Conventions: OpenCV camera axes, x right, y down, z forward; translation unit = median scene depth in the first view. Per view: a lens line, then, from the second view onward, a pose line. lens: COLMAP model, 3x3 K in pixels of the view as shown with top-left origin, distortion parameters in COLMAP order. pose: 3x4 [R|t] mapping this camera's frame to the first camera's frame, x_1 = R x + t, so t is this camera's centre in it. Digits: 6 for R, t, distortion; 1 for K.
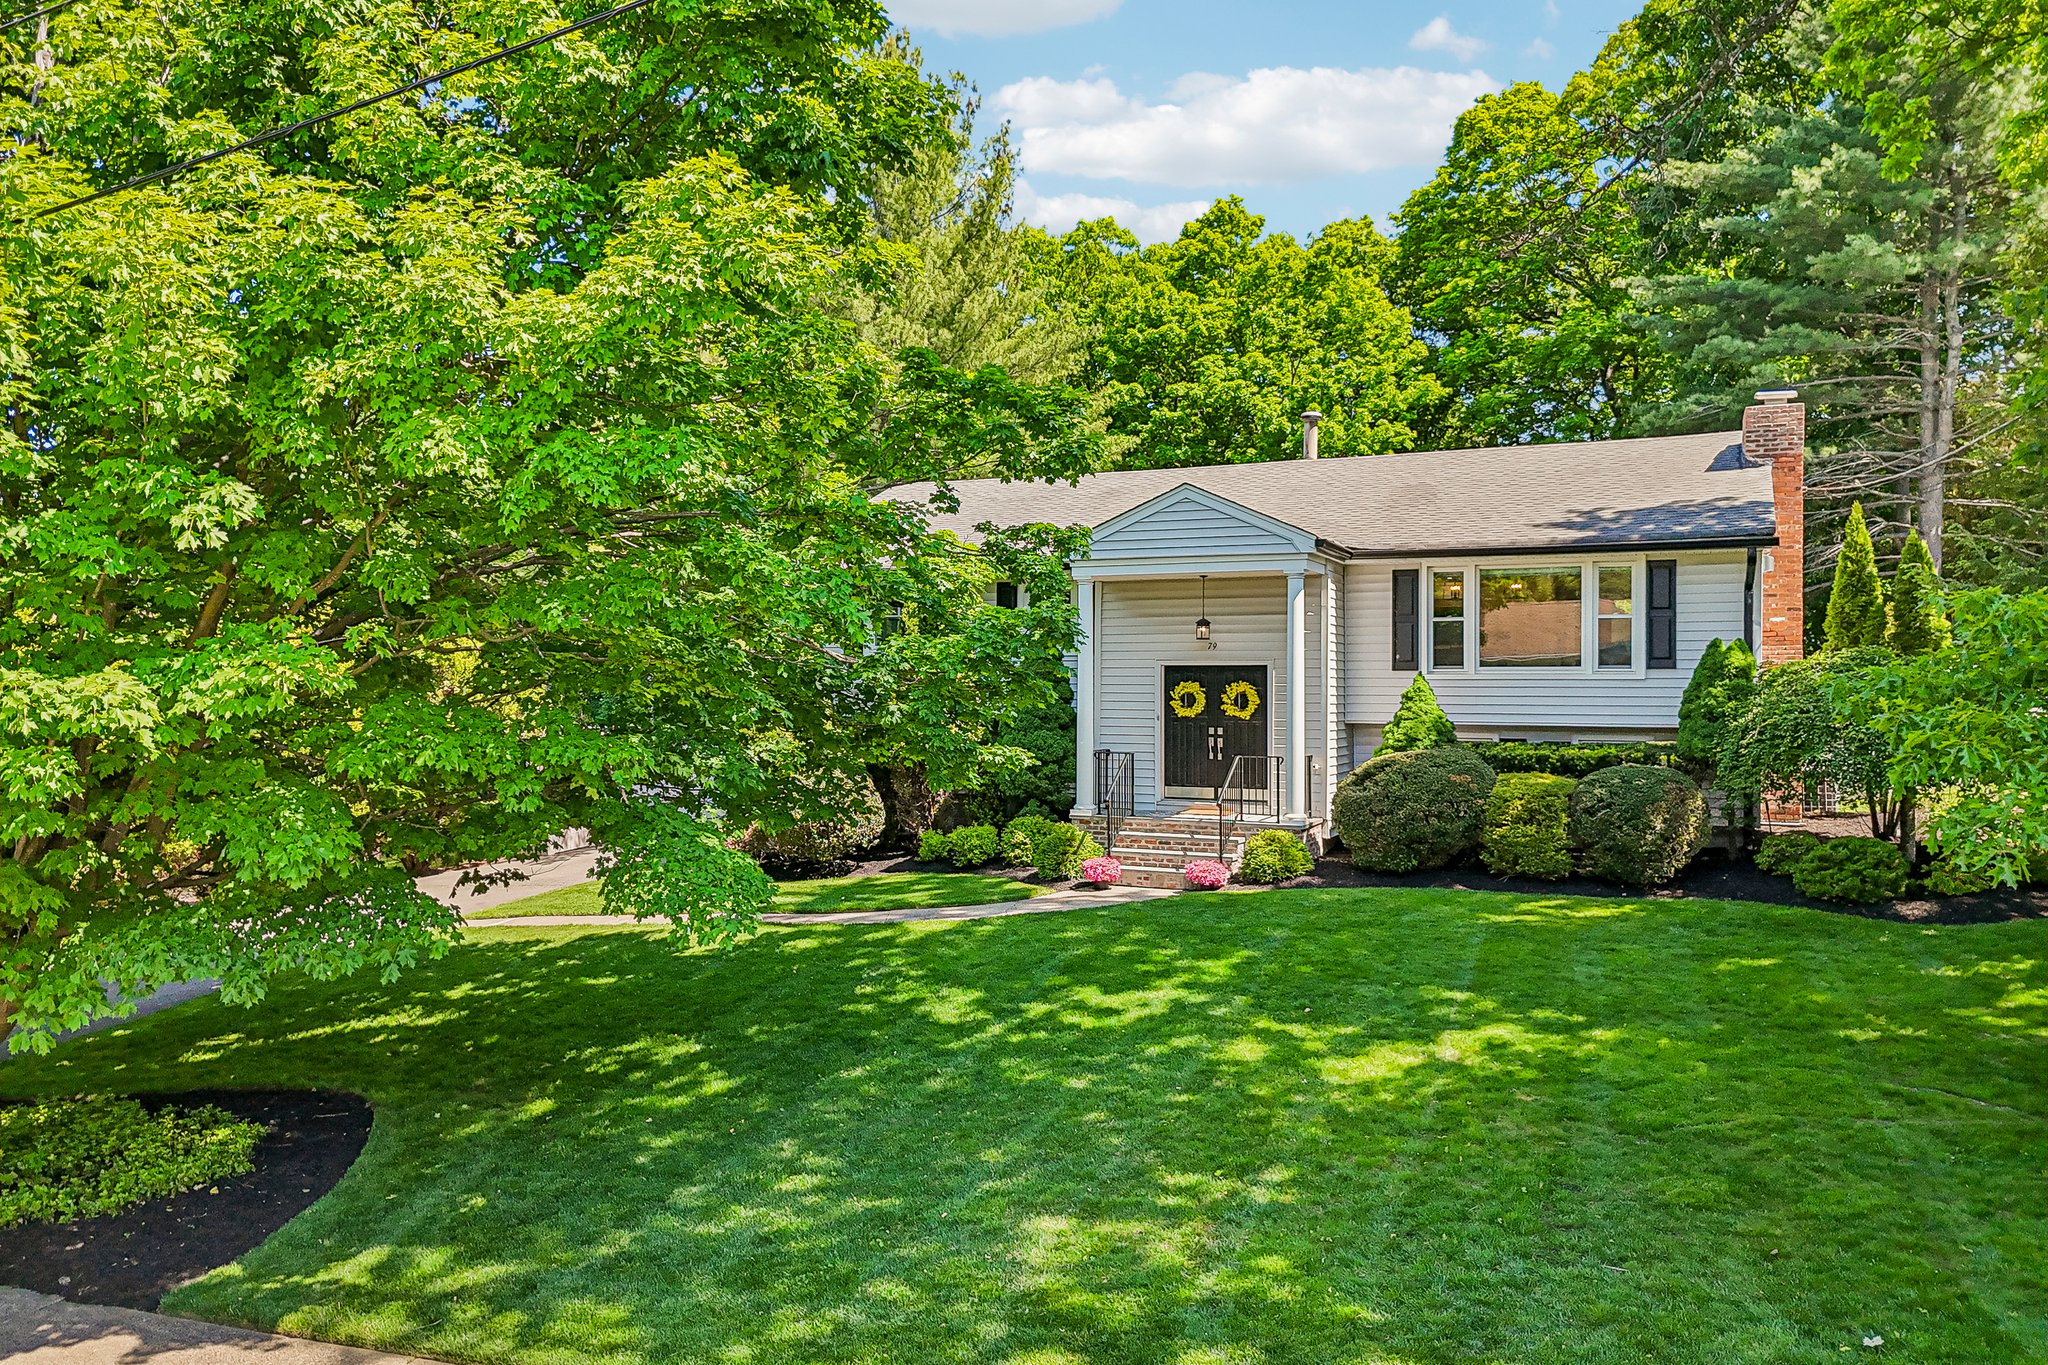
lens RADIAL K [[1489.2, 0, 1026.1], [0, 1489.2, 697.1], [0, 0, 1]] dist [0.031845, -0.023420]
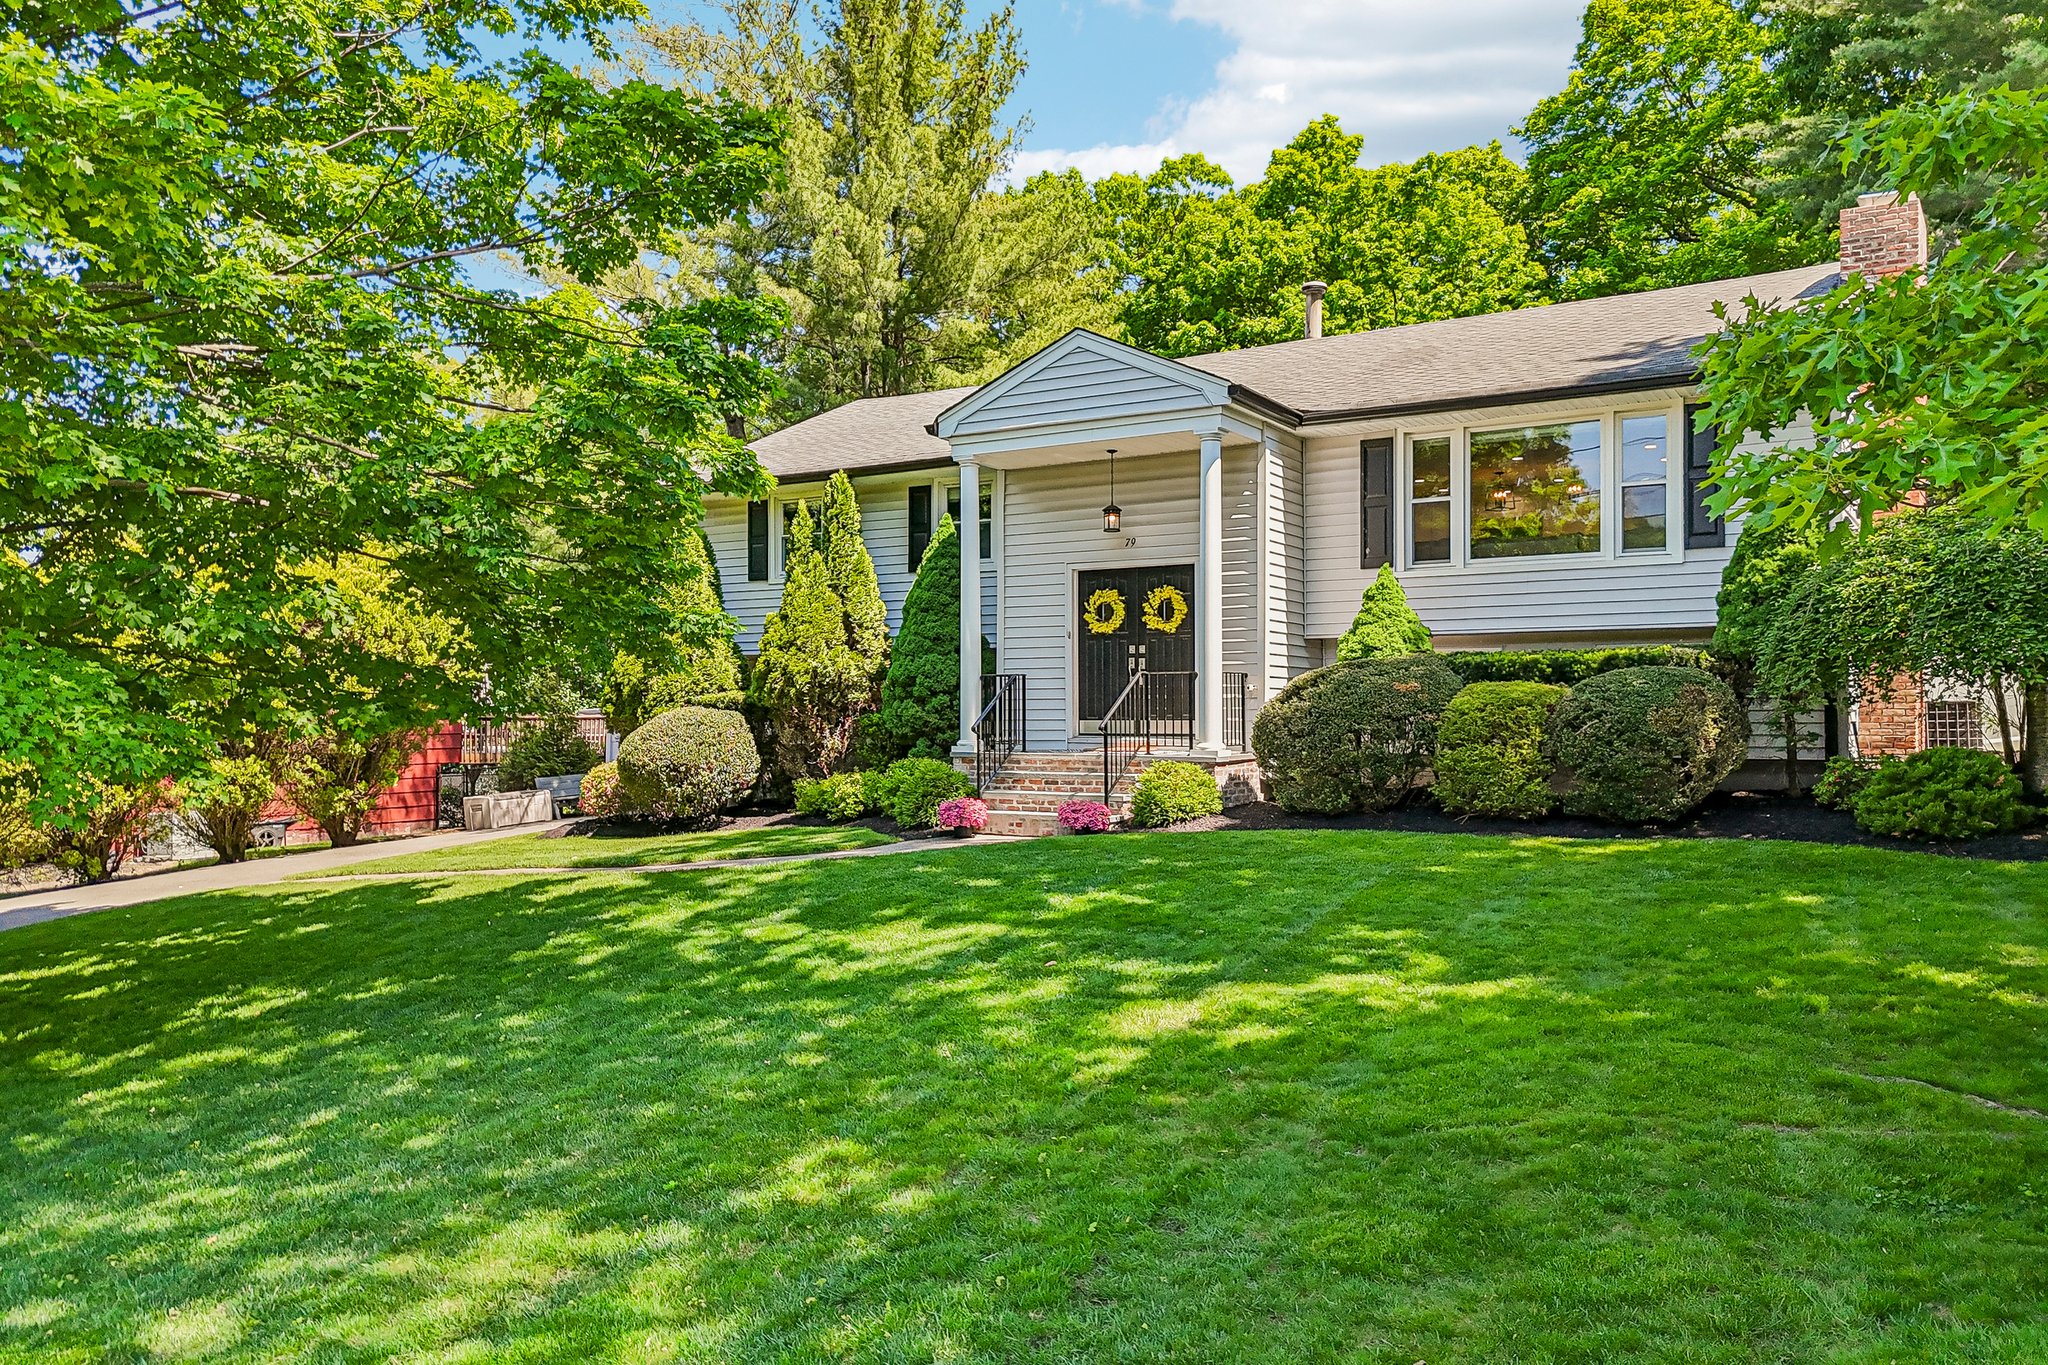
lens RADIAL K [[1503.4, 0, 1024.8], [0, 1503.4, 717.7], [0, 0, 1]] dist [0.024998, 0.000500]
pose [[0.991663, -0.005193, -0.128756, 0.174080], [0.004782, 0.999982, -0.003499, 0.062972], [0.128772, 0.002854, 0.991670, 0.196034]]
